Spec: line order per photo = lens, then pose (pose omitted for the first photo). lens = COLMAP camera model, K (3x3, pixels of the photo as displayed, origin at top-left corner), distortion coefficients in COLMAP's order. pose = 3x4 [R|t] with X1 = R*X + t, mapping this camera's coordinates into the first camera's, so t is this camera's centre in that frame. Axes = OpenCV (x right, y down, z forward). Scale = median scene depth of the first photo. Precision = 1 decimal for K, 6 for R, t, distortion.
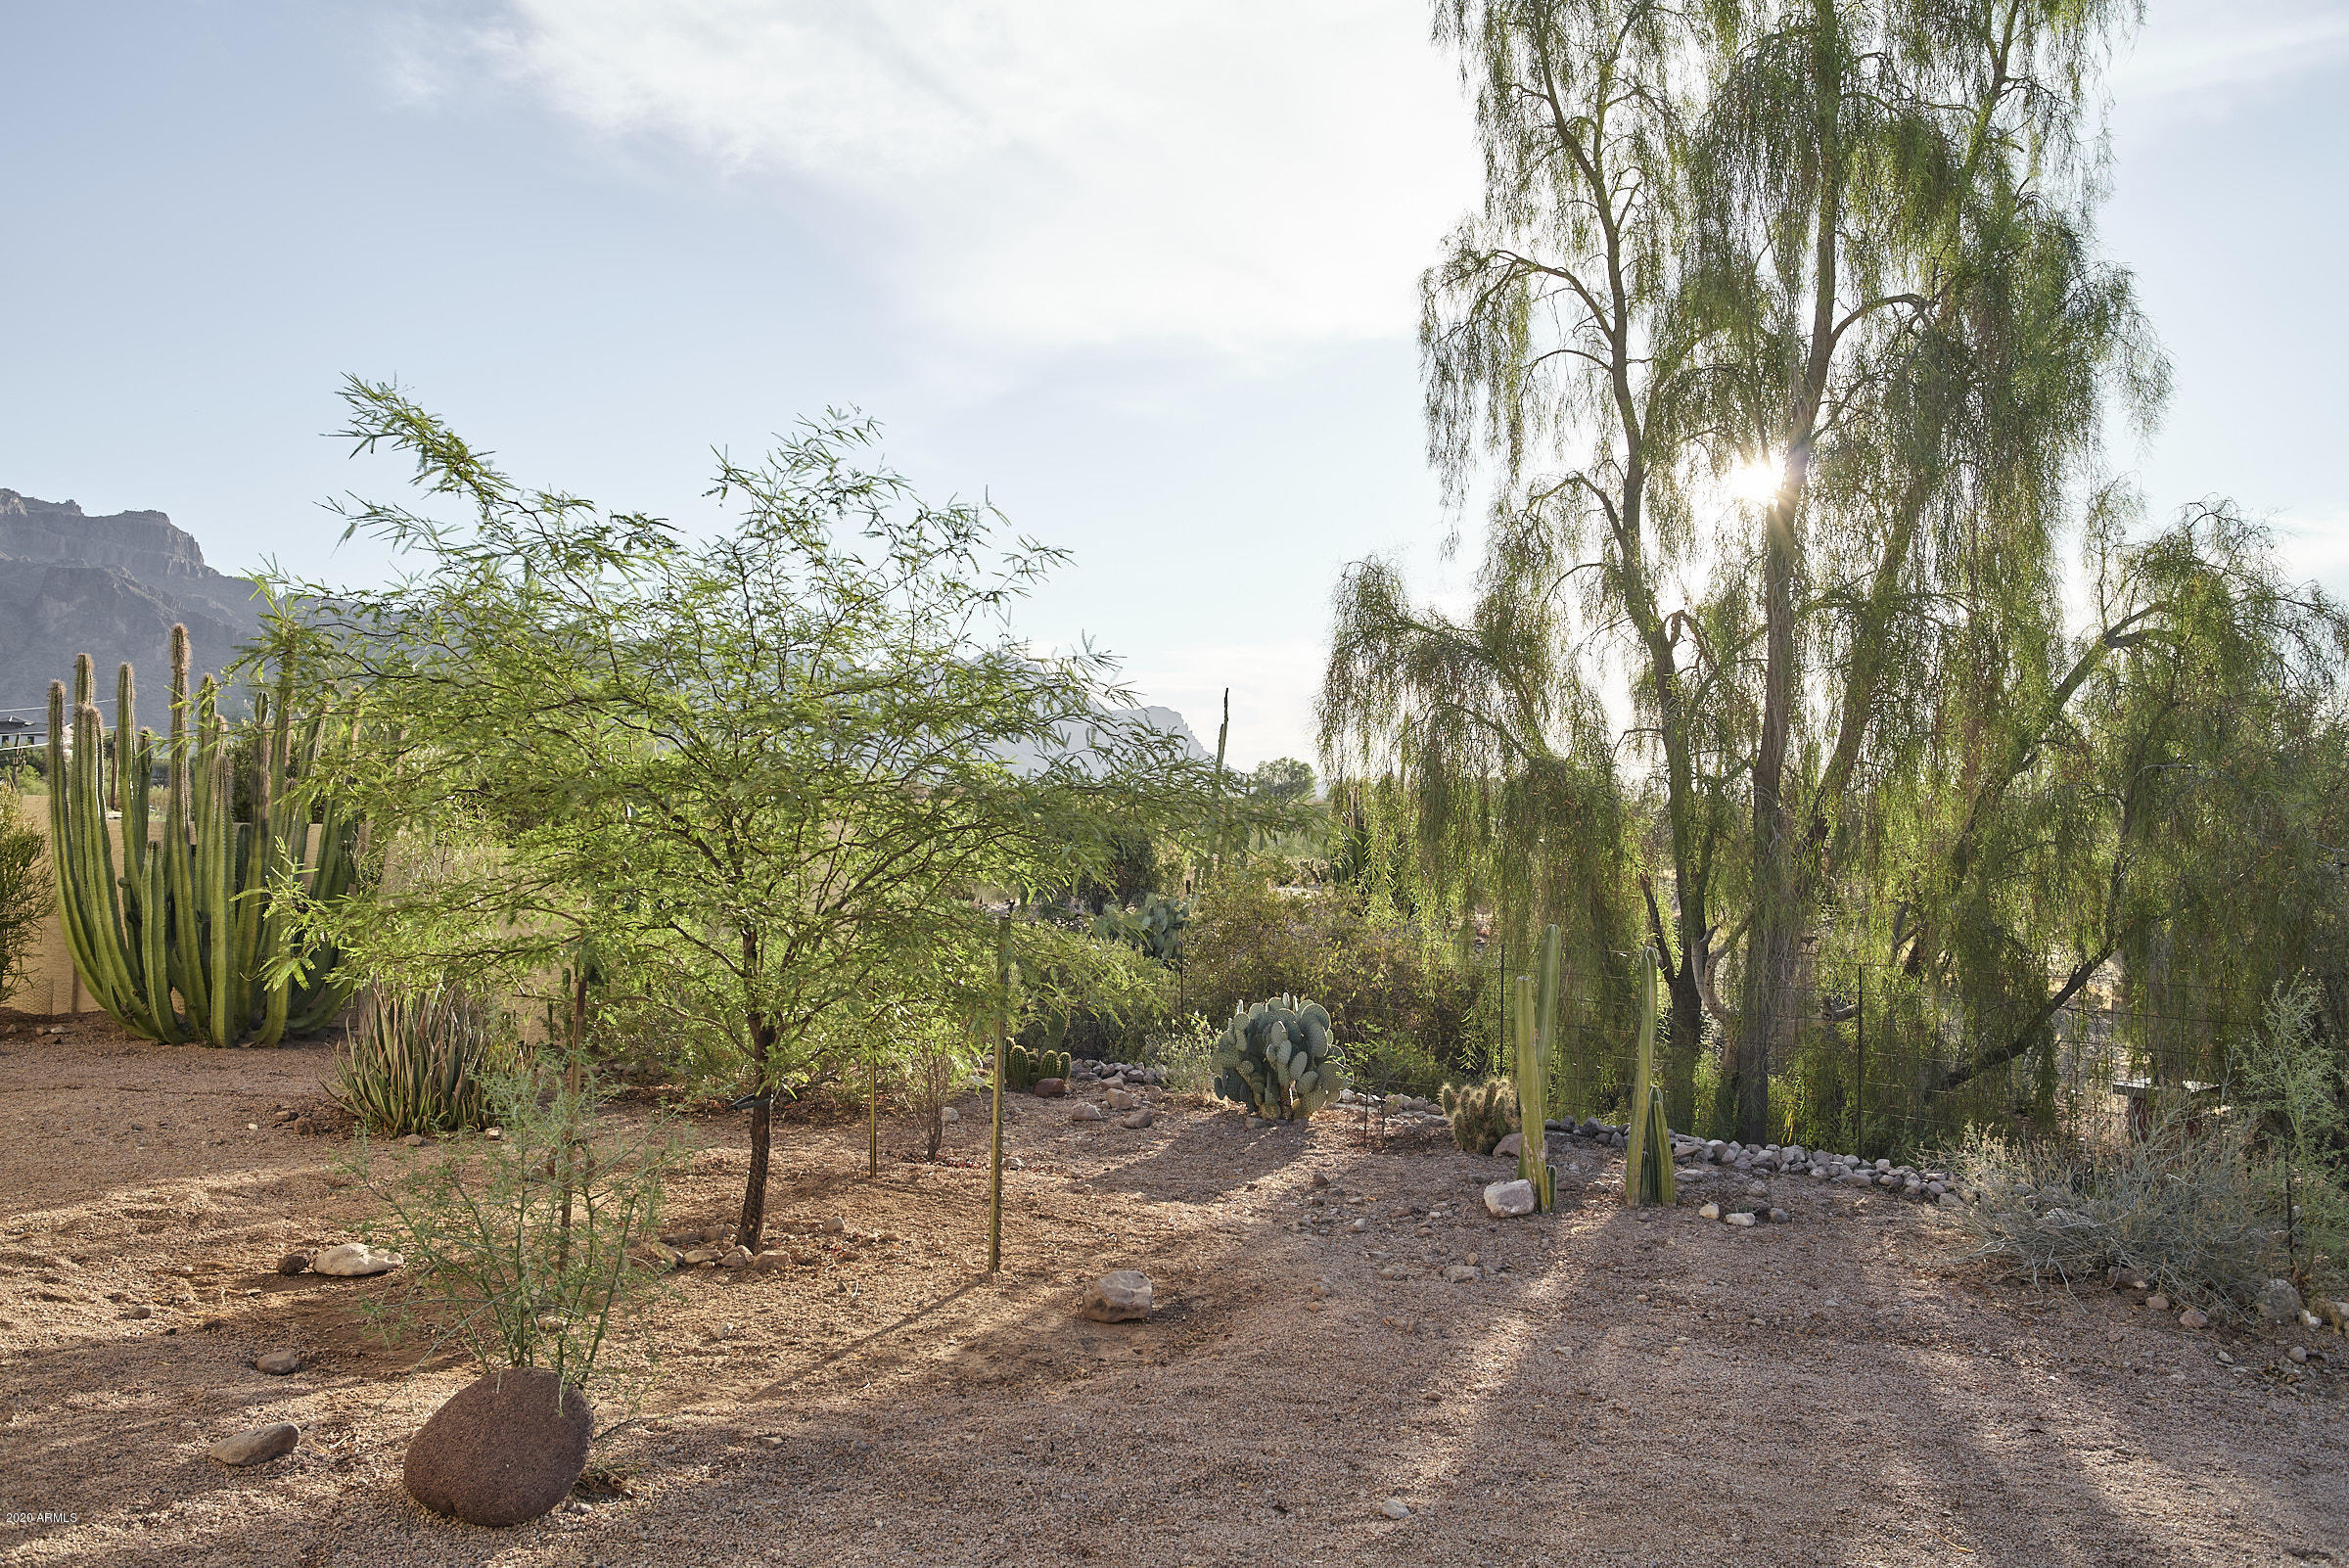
lens RADIAL K [[1696.4, 0, 1176.9], [0, 1696.4, 771.1], [0, 0, 1]] dist [-0.061815, 0.052259]
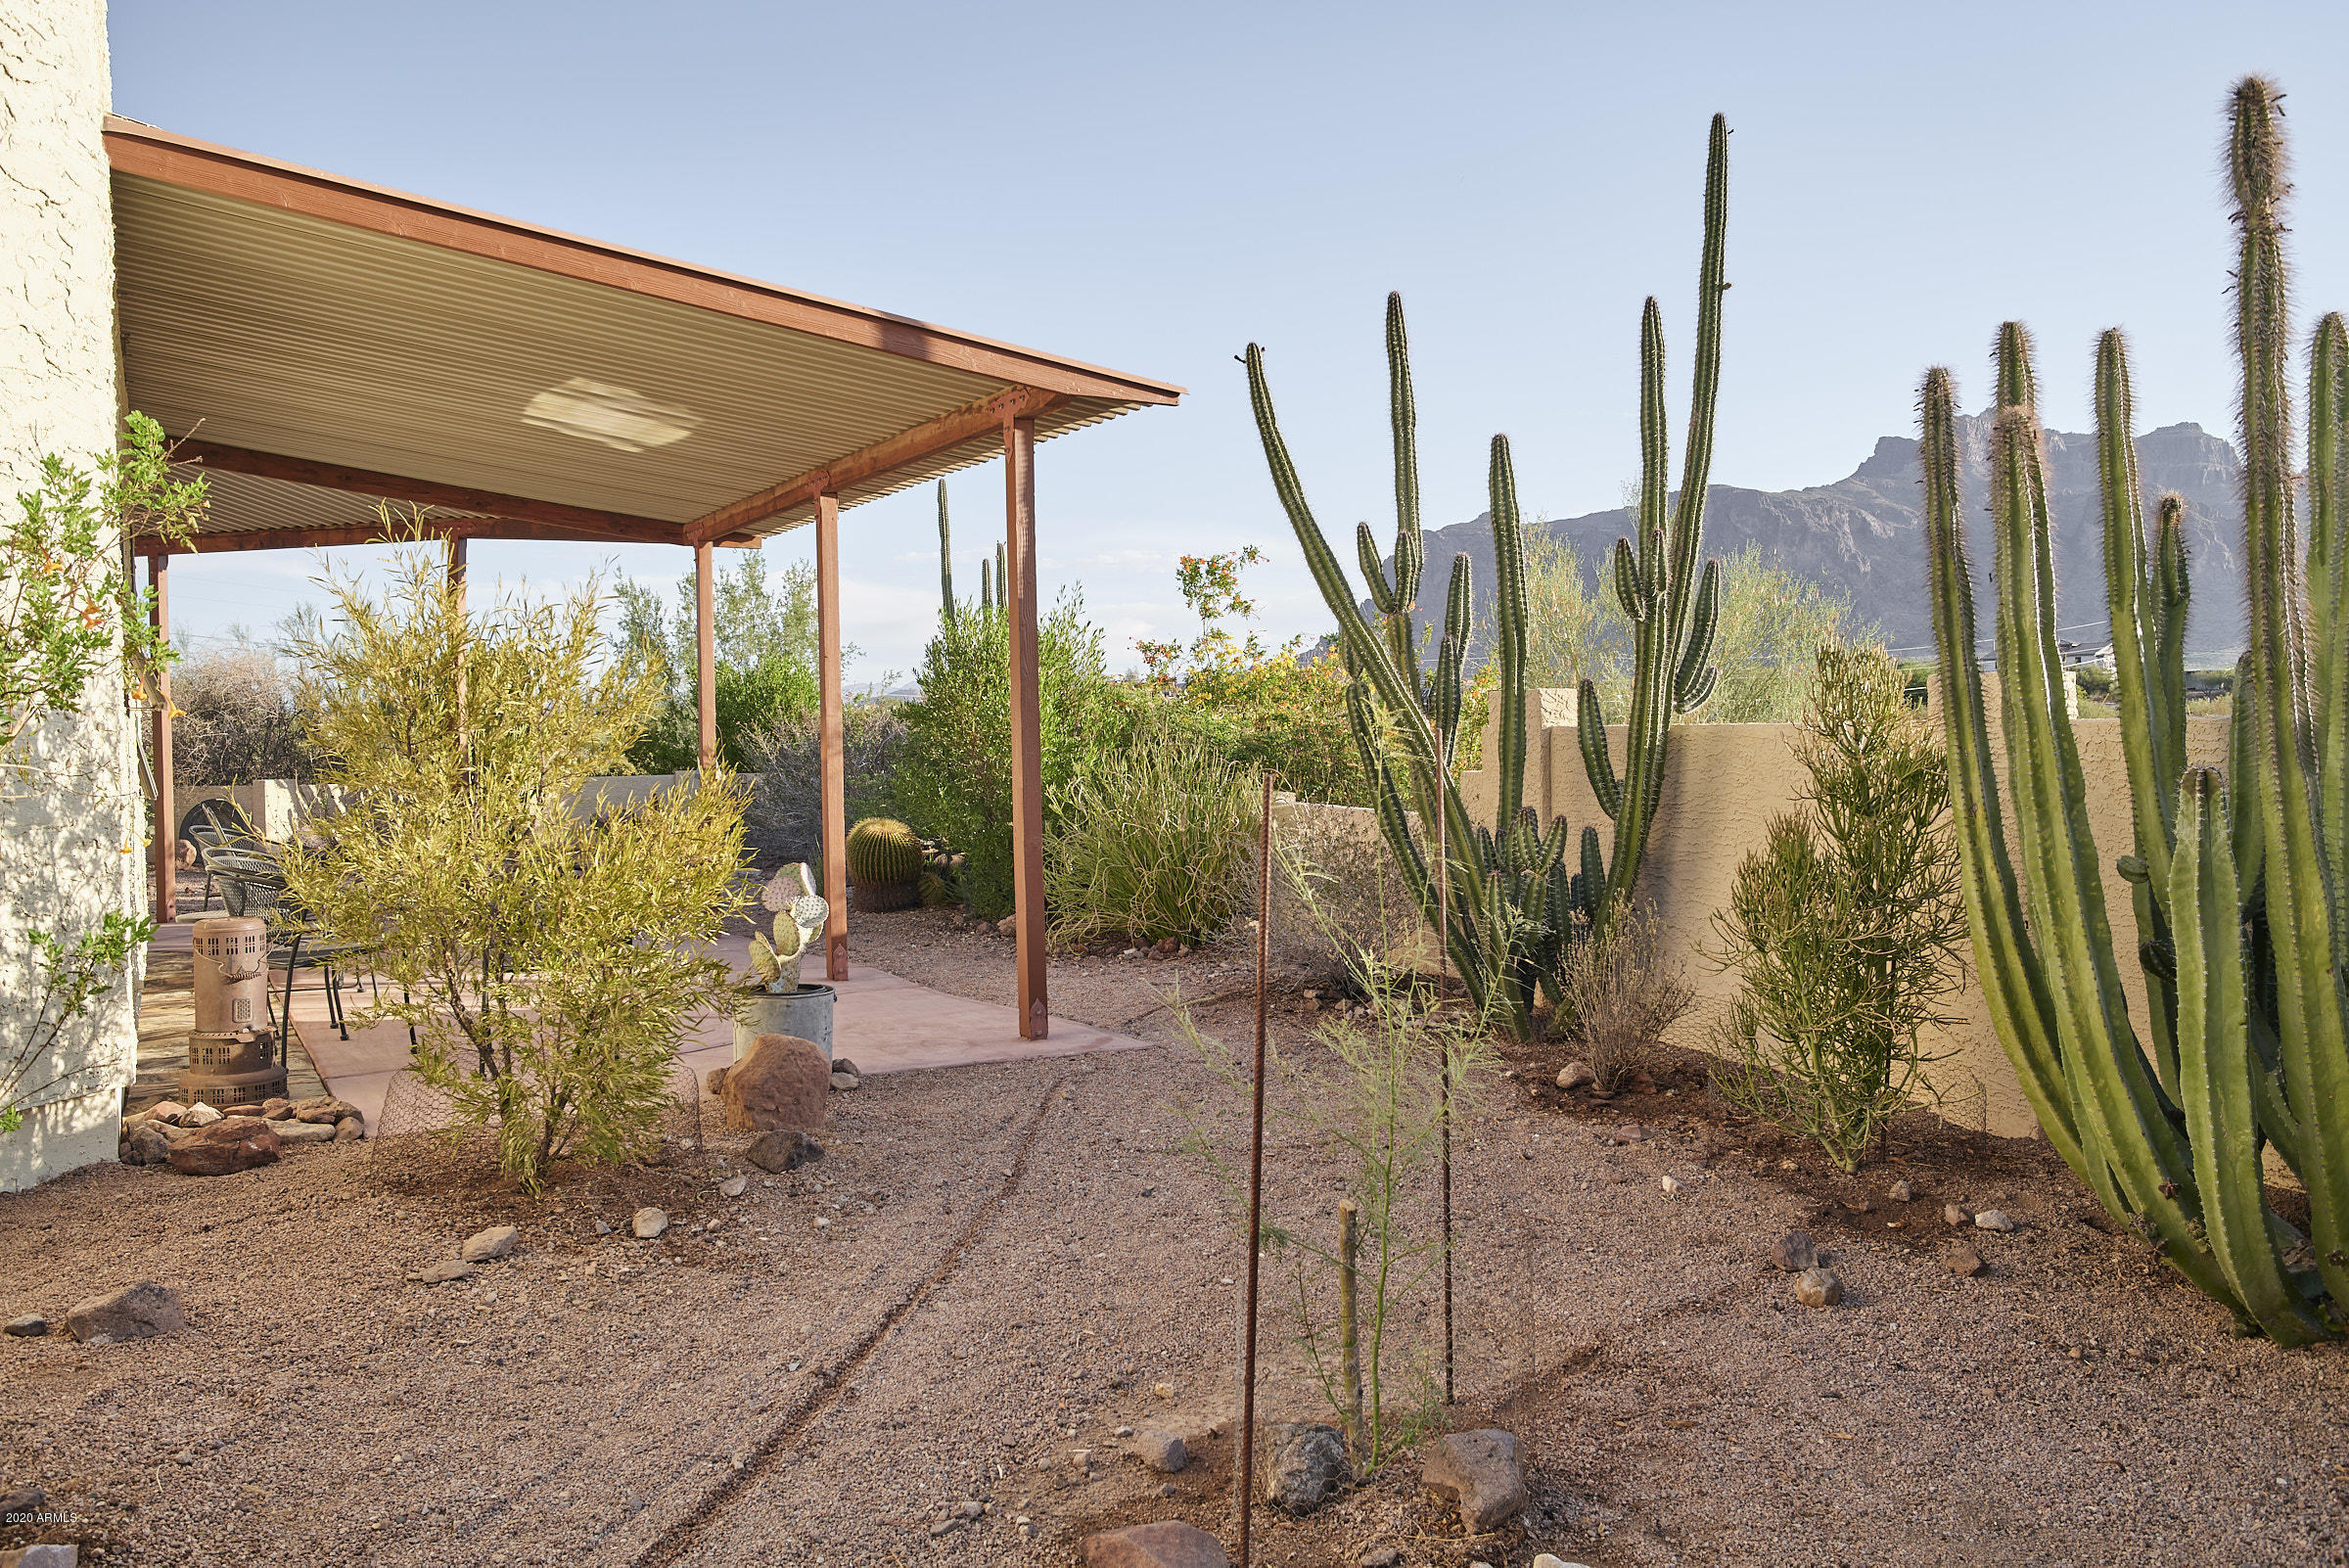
lens RADIAL K [[1696.4, 0, 1173.7], [0, 1696.4, 796.0], [0, 0, 1]] dist [-0.061815, 0.052259]
pose [[0.452207, -0.001957, -0.891911, -0.694734], [0.060739, 0.997744, 0.028606, 0.043639], [0.889842, -0.067110, 0.451306, 1.133850]]
